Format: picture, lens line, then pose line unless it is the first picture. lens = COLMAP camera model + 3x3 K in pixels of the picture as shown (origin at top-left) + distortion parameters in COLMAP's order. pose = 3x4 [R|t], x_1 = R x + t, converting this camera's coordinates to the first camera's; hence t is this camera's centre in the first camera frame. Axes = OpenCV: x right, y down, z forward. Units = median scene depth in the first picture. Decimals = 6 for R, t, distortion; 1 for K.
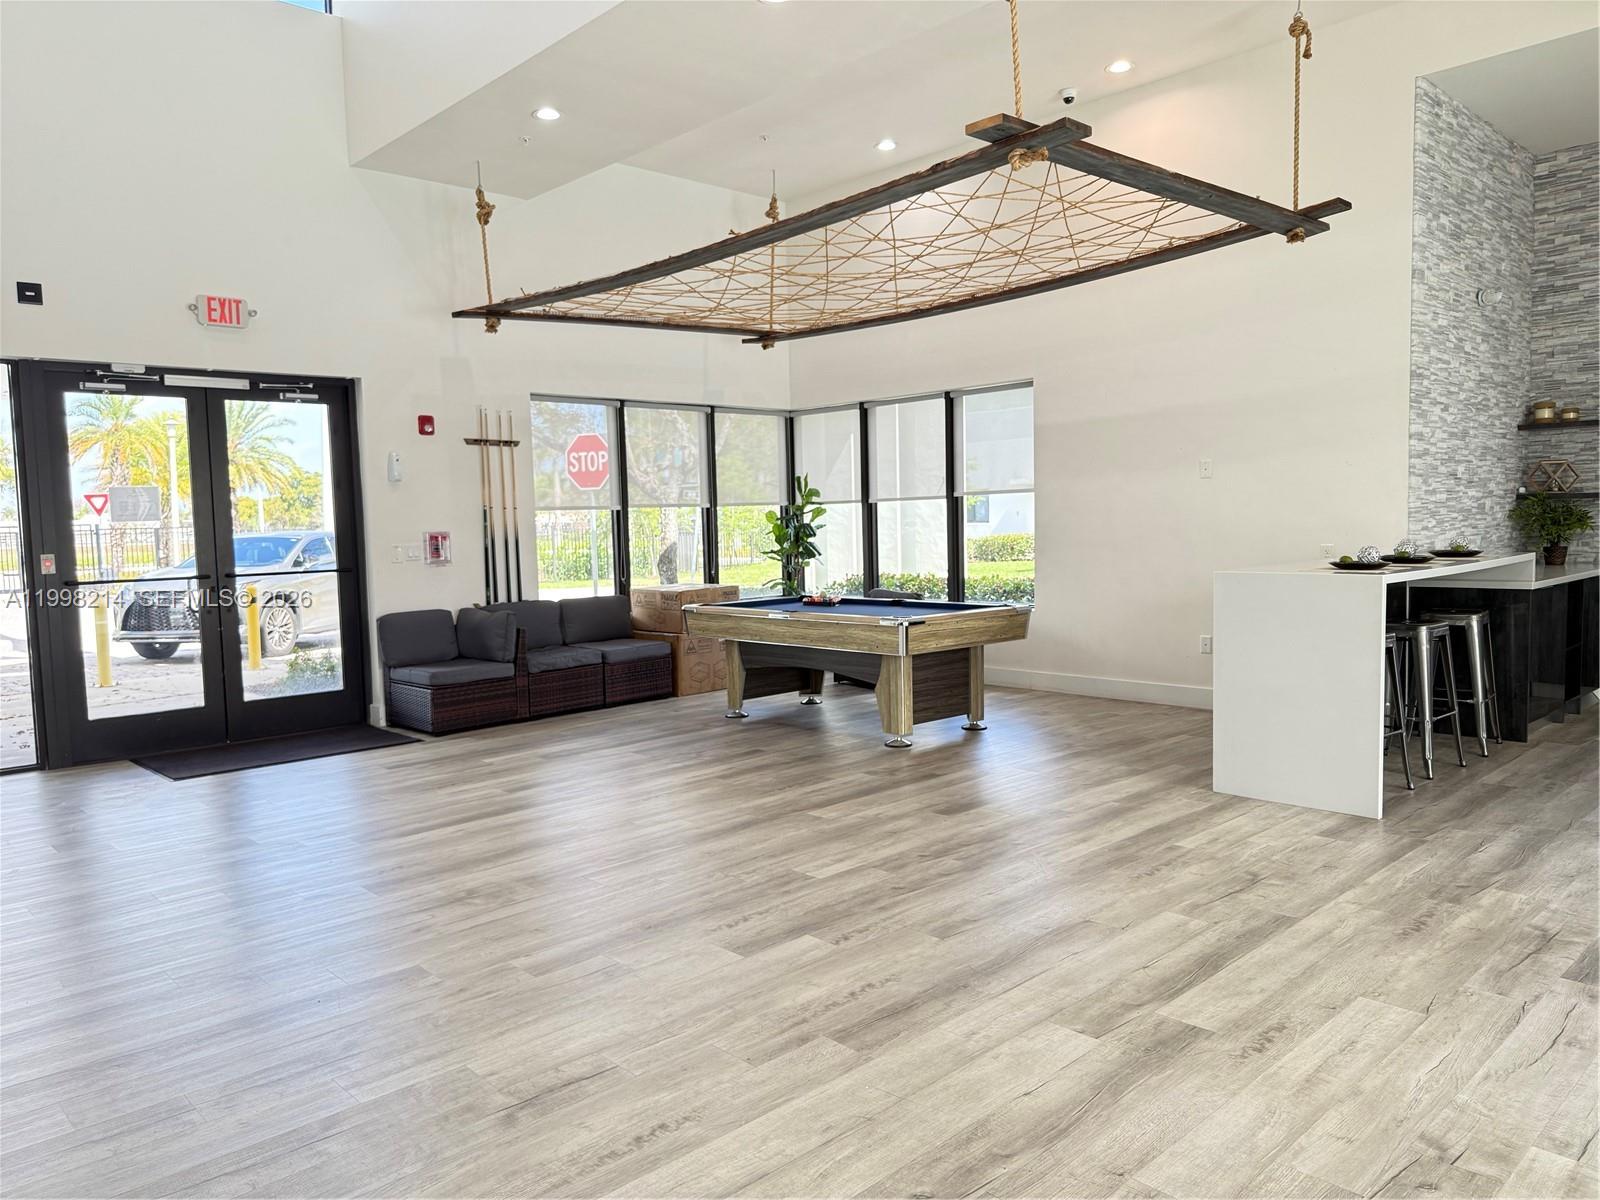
lens RADIAL K [[1125.0, 0, 789.9], [0, 1125.0, 601.9], [0, 0, 1]] dist [0.060487, -0.065086]
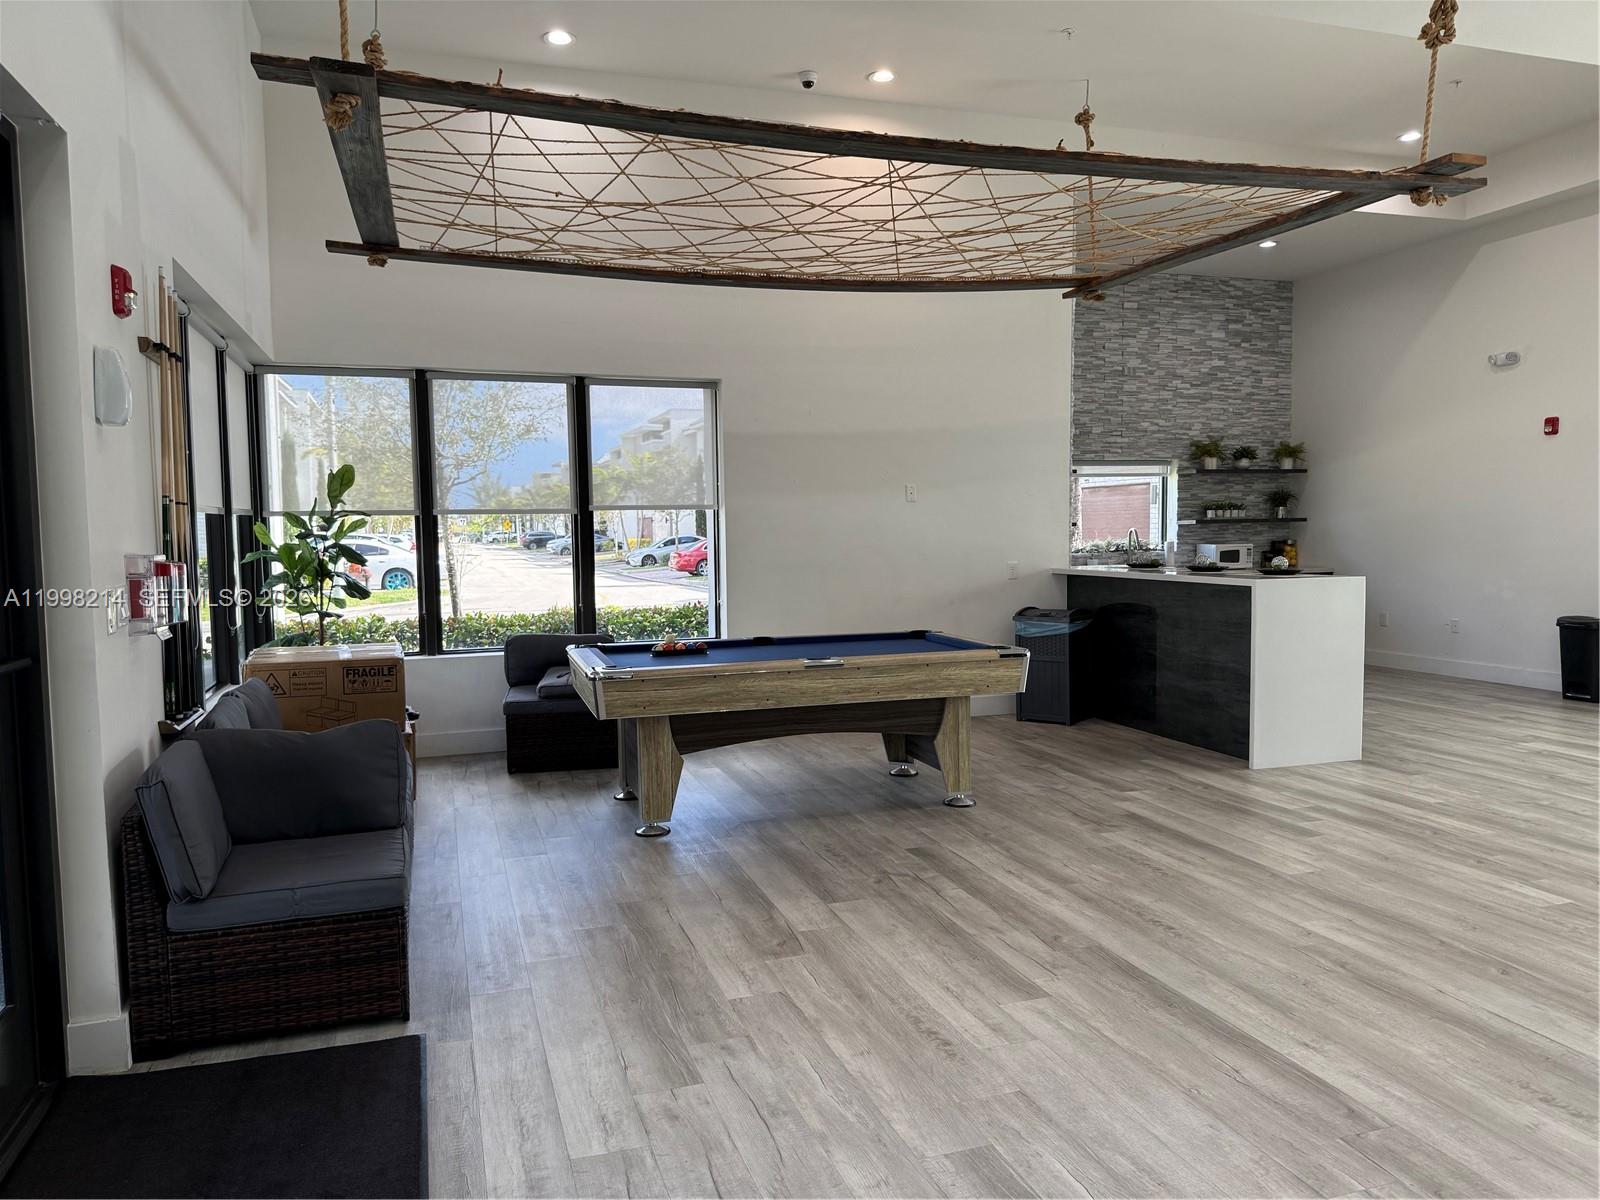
lens RADIAL K [[1139.4, 0, 800.0], [0, 1139.4, 600.0], [0, 0, 1]] dist [-0.005430, -0.006870]
pose [[0.430686, -0.034865, 0.901828, -0.617520], [0.069313, 0.997580, 0.005465, -0.031464], [-0.899836, 0.060155, 0.432061, 0.652677]]
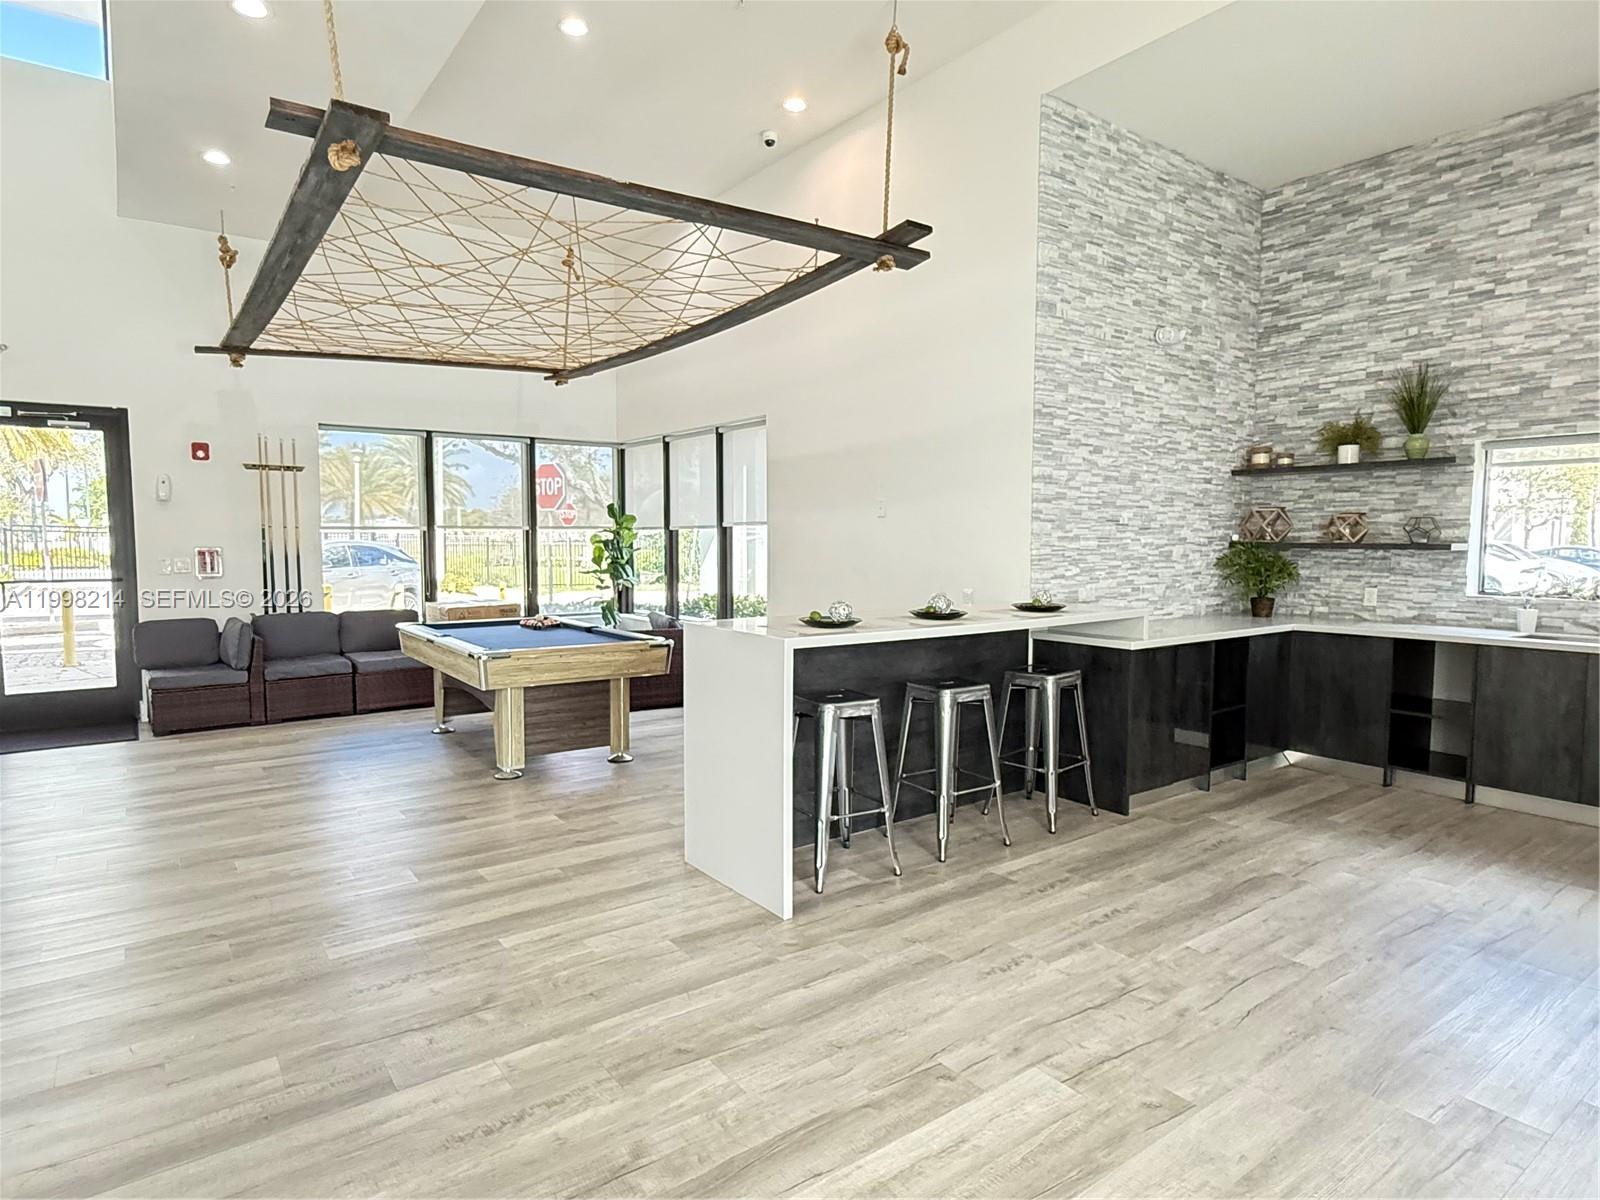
lens RADIAL K [[905.2, 0, 796.3], [0, 905.2, 601.7], [0, 0, 1]] dist [-0.001834, -0.000008]
pose [[0.992007, 0.036290, -0.120855, 0.389929], [-0.036198, 0.999340, 0.002959, -0.034603], [0.120882, 0.001439, 0.992666, 0.206637]]
